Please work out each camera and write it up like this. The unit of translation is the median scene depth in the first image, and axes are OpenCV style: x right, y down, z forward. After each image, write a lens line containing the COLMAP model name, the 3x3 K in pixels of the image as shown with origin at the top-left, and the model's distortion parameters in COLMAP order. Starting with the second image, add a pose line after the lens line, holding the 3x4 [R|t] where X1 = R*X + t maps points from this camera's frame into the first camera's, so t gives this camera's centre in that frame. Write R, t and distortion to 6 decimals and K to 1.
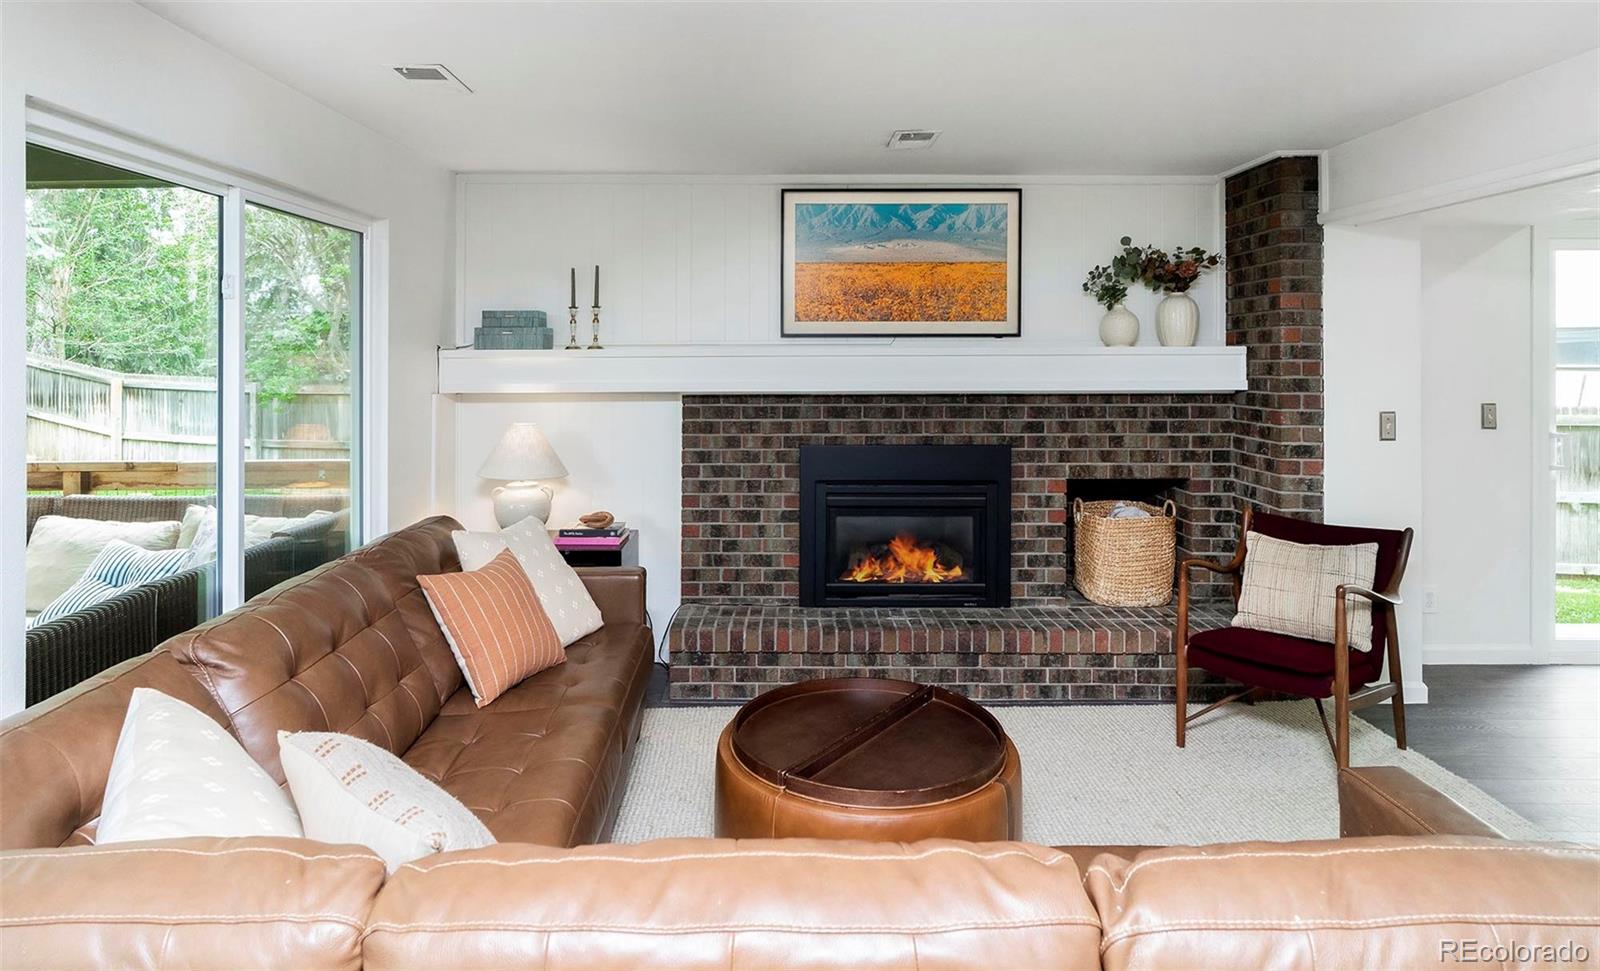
lens RADIAL K [[870.7, 0, 872.0], [0, 870.7, 491.1], [0, 0, 1]] dist [-0.002052, -0.000258]
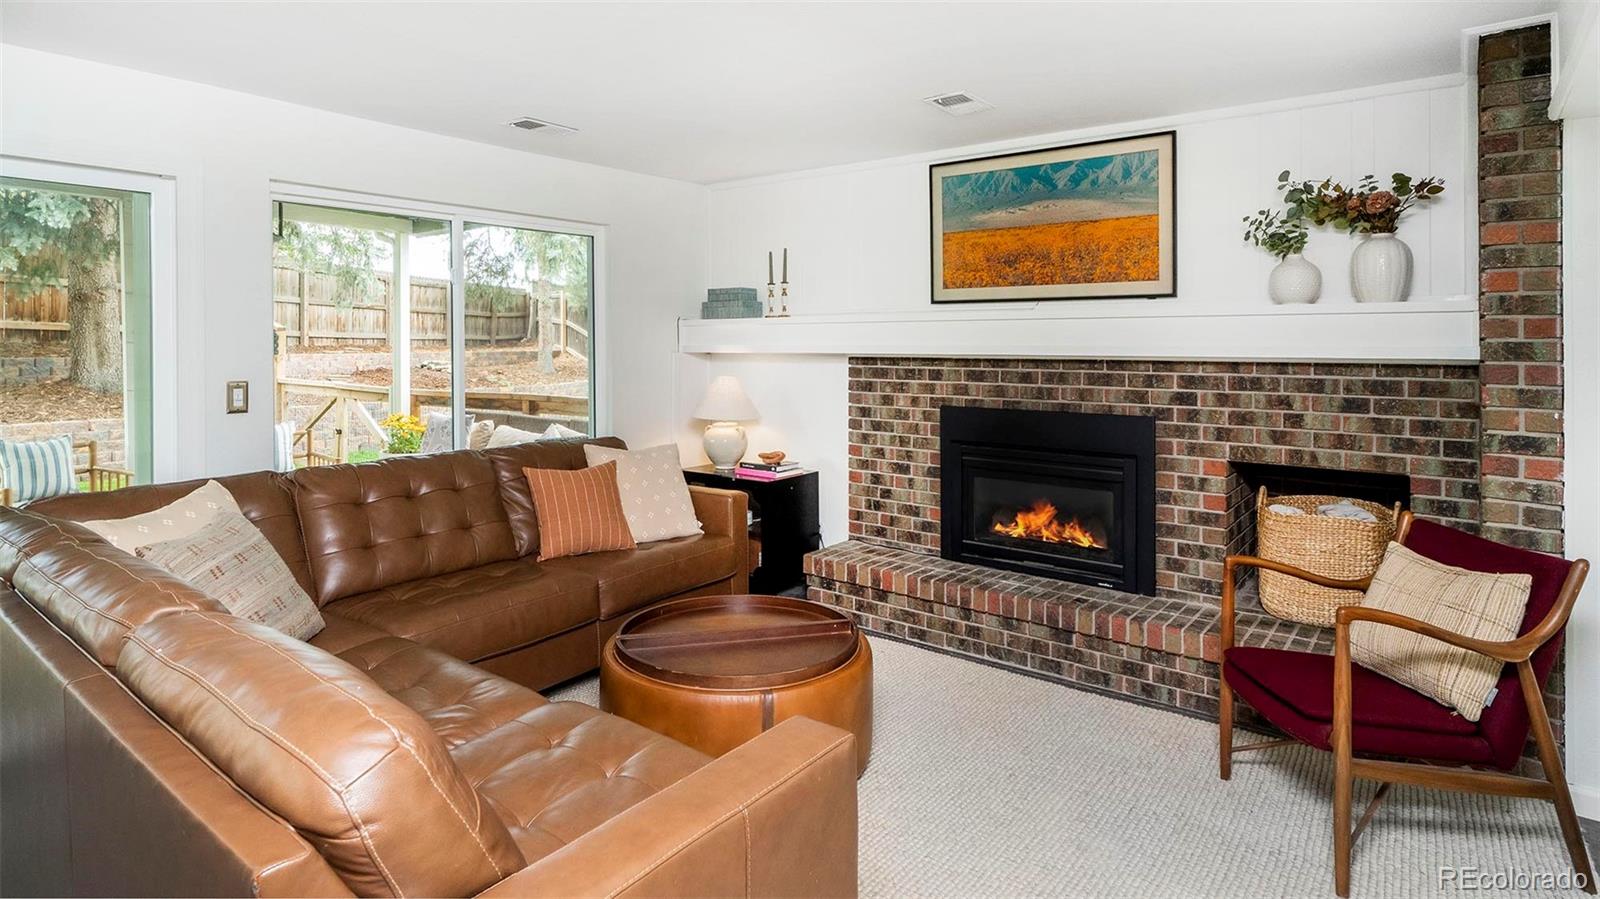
lens RADIAL K [[820.5, 0, 798.2], [0, 820.5, 480.1], [0, 0, 1]] dist [-0.002218, 0.000685]
pose [[0.792910, 0.102812, -0.600602, 0.389558], [-0.090536, 0.994600, 0.050732, 0.002447], [0.602575, 0.014151, 0.797937, 0.094997]]
